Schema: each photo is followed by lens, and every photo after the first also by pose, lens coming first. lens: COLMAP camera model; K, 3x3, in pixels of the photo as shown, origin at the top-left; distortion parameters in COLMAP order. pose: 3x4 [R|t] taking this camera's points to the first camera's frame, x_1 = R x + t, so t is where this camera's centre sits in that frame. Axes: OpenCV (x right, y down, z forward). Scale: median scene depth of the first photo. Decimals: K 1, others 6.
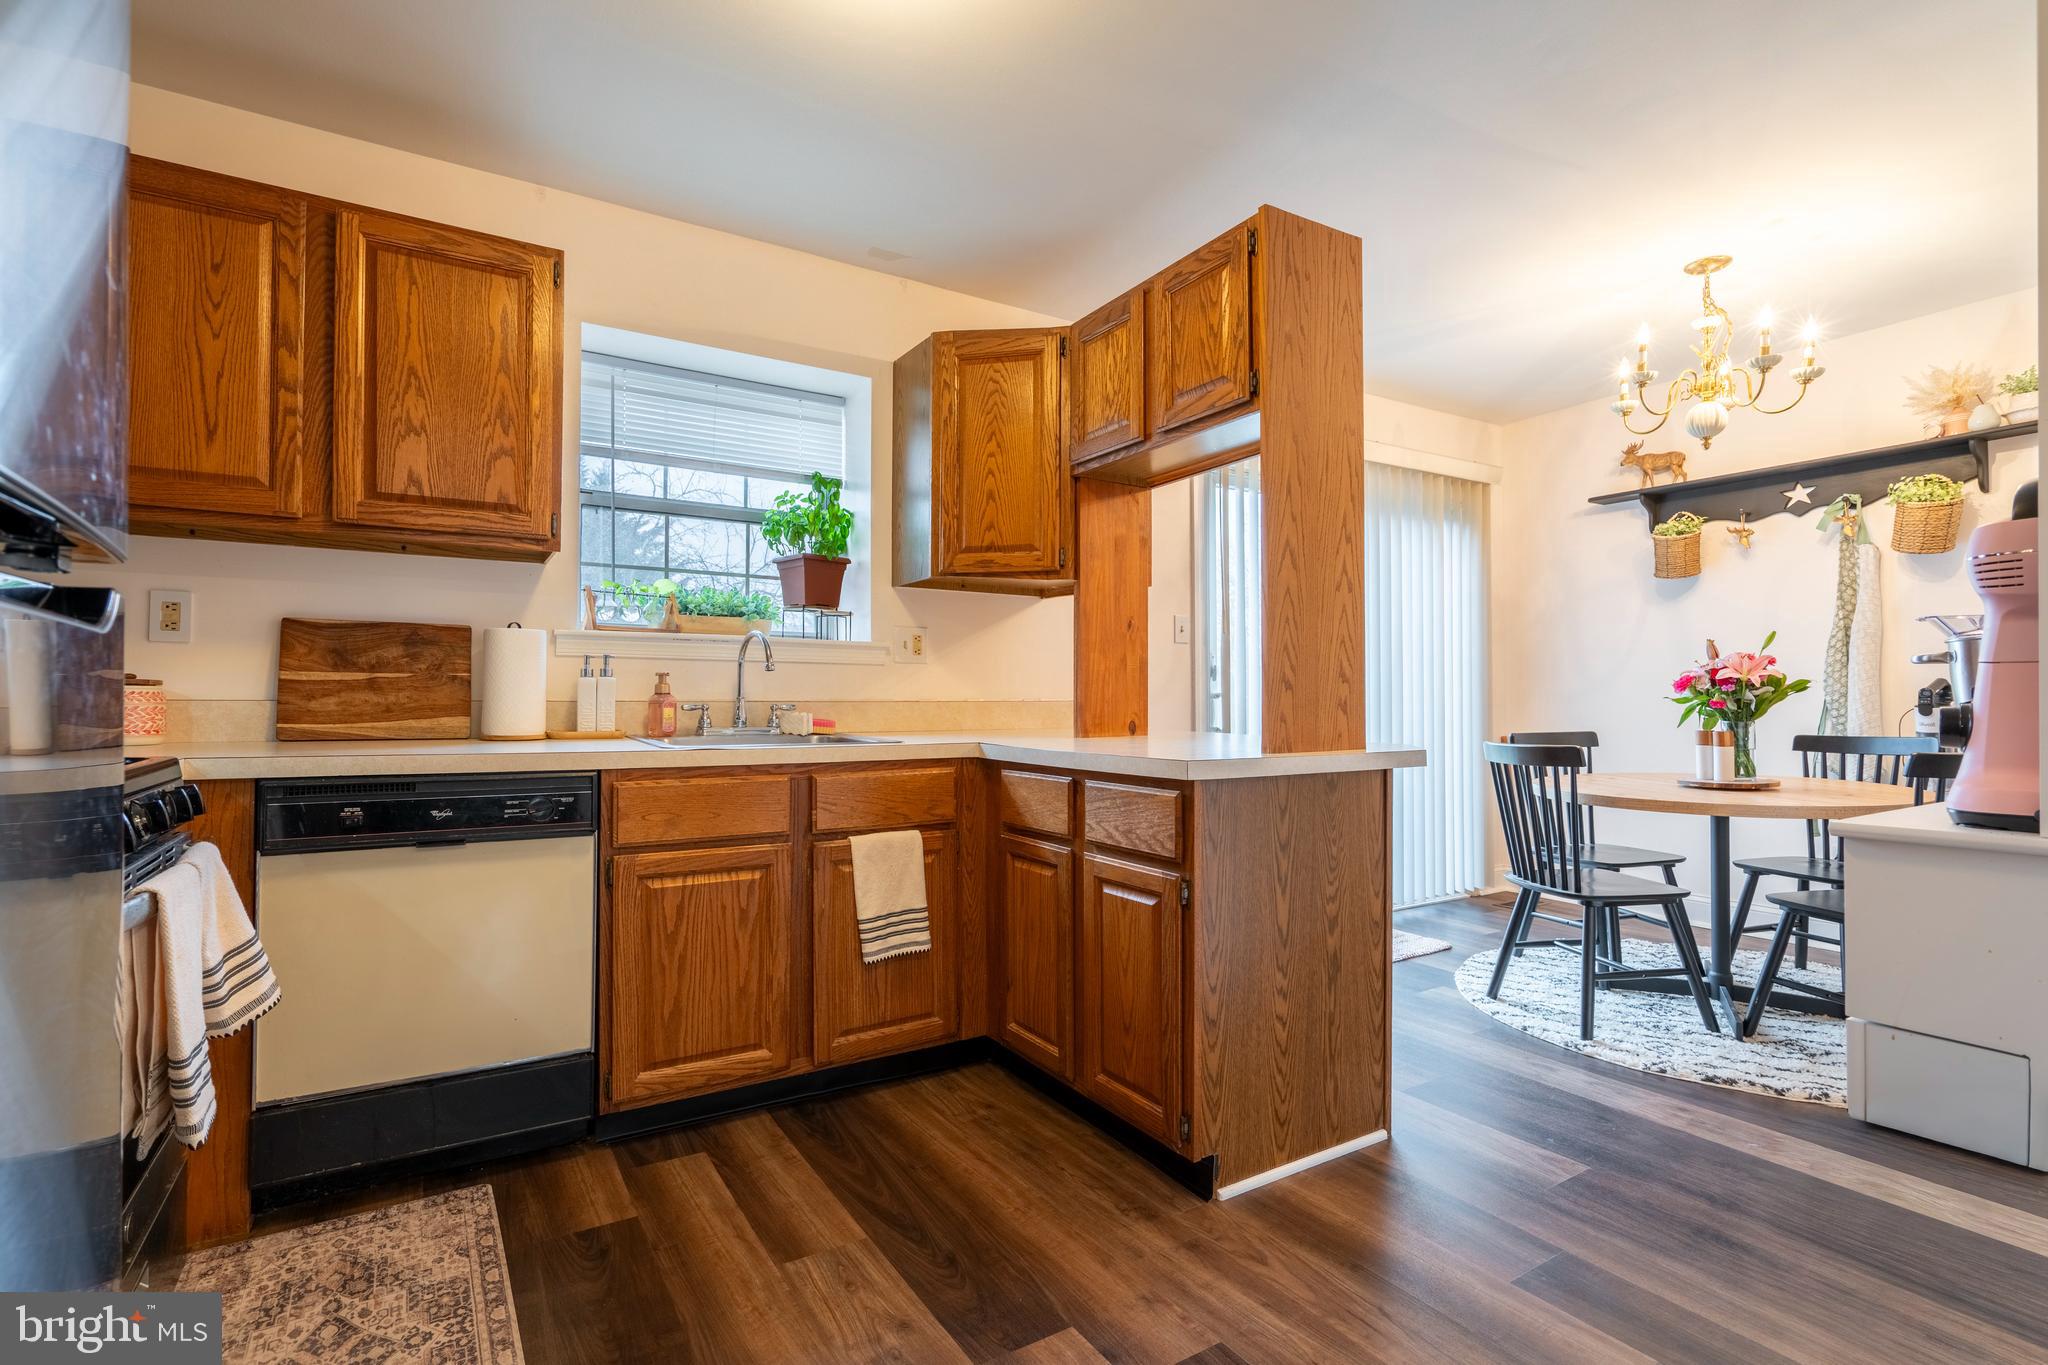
lens RADIAL K [[956.5, 0, 996.7], [0, 956.5, 686.5], [0, 0, 1]] dist [-0.001838, 0.000876]
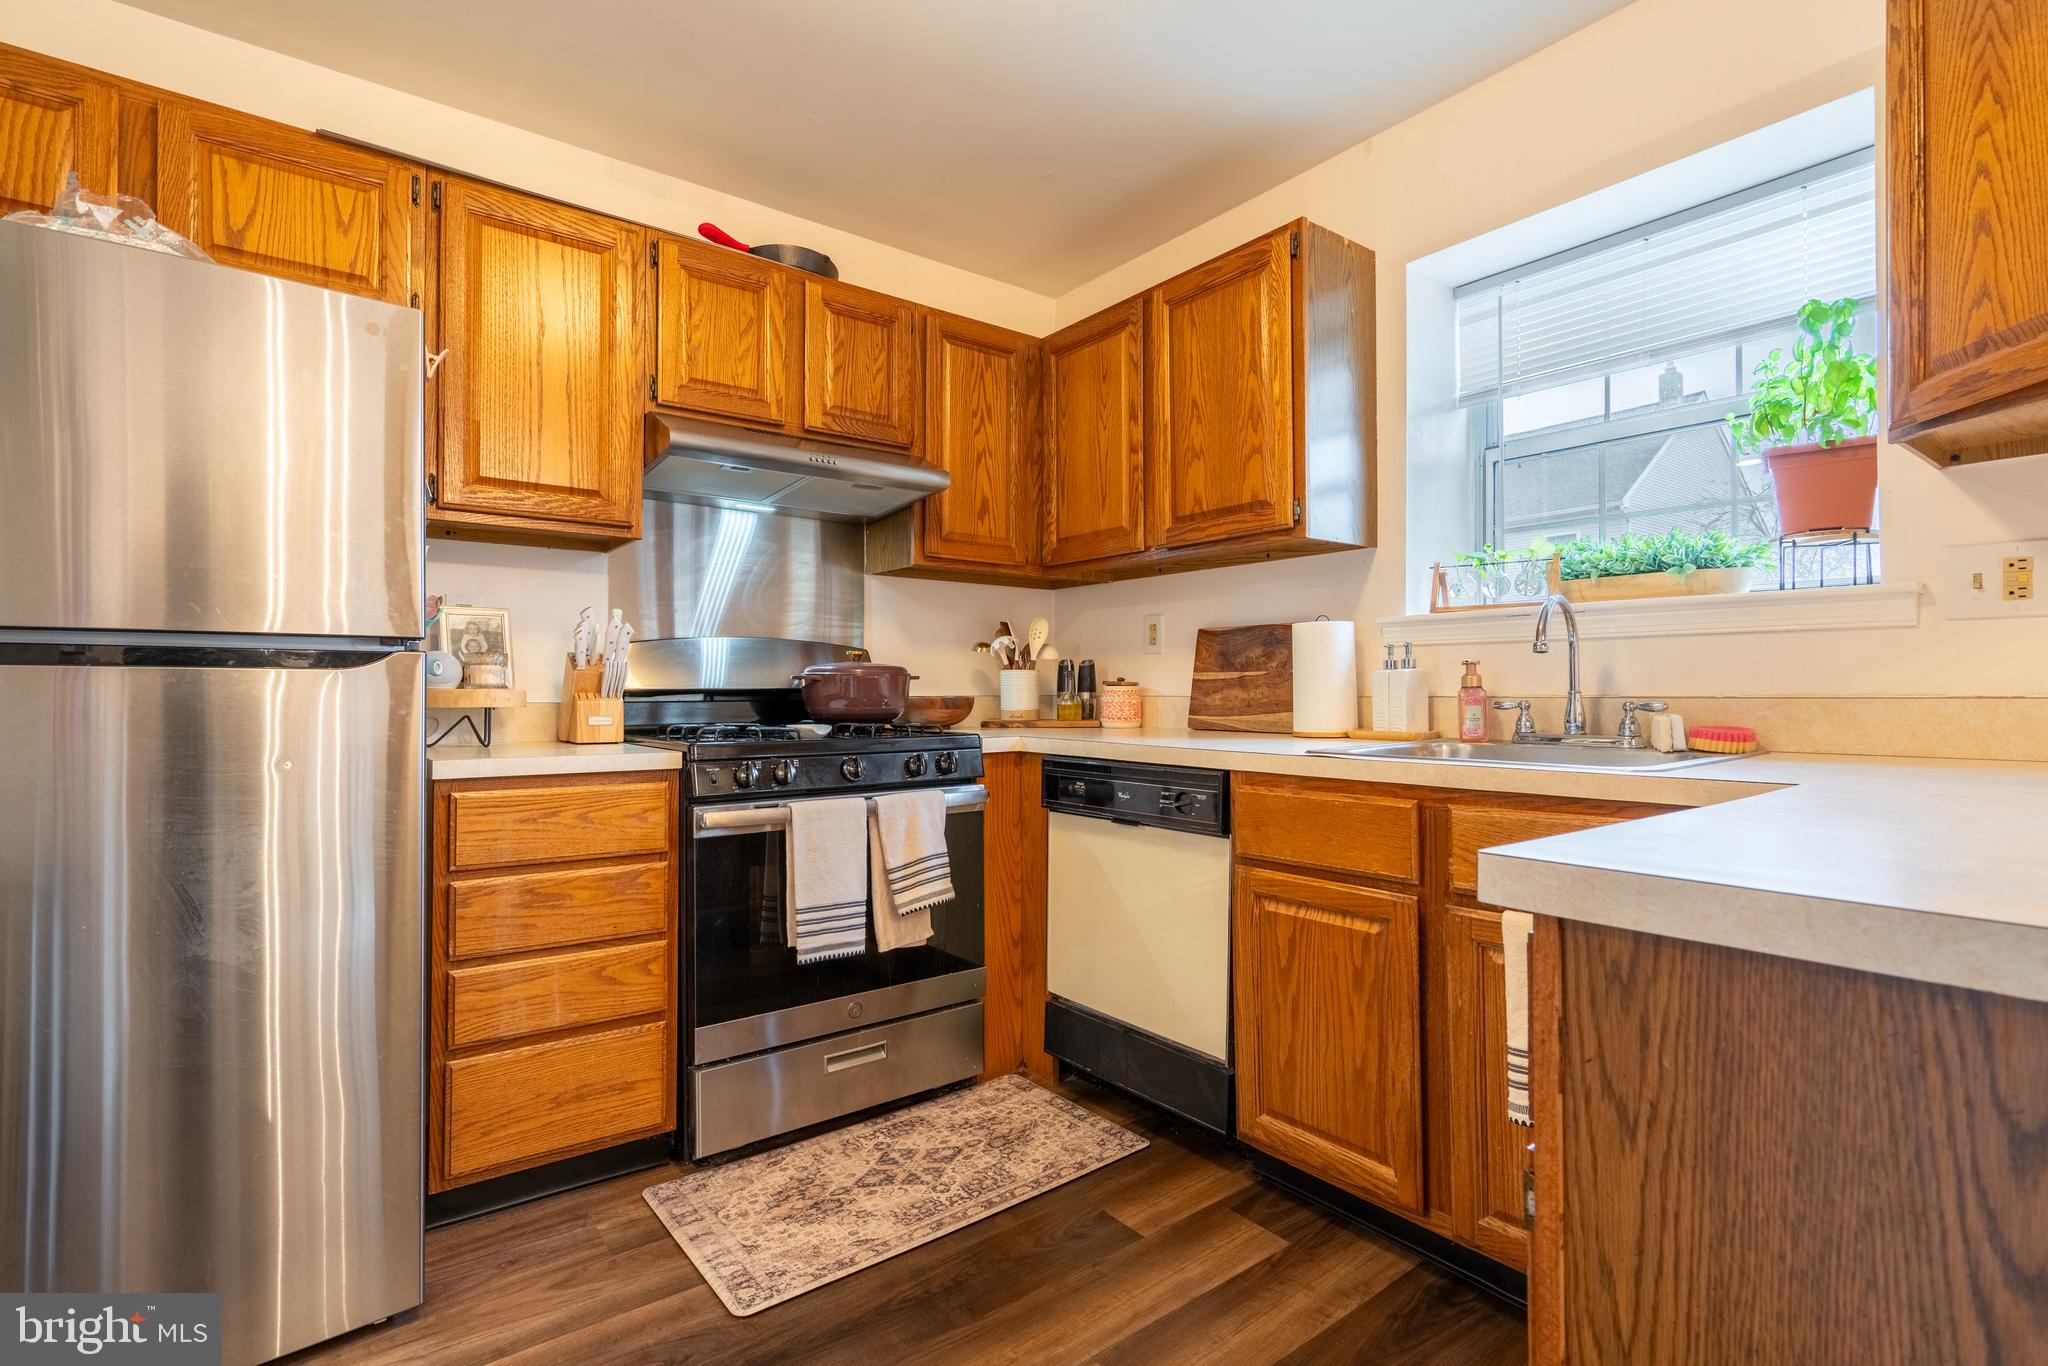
lens RADIAL K [[956.5, 0, 996.7], [0, 956.5, 687.0], [0, 0, 1]] dist [-0.001838, 0.000876]
pose [[0.105956, -0.010132, -0.994319, 0.473775], [0.013768, 0.999867, -0.008722, 0.010146], [0.994276, -0.012766, 0.106081, 0.640120]]
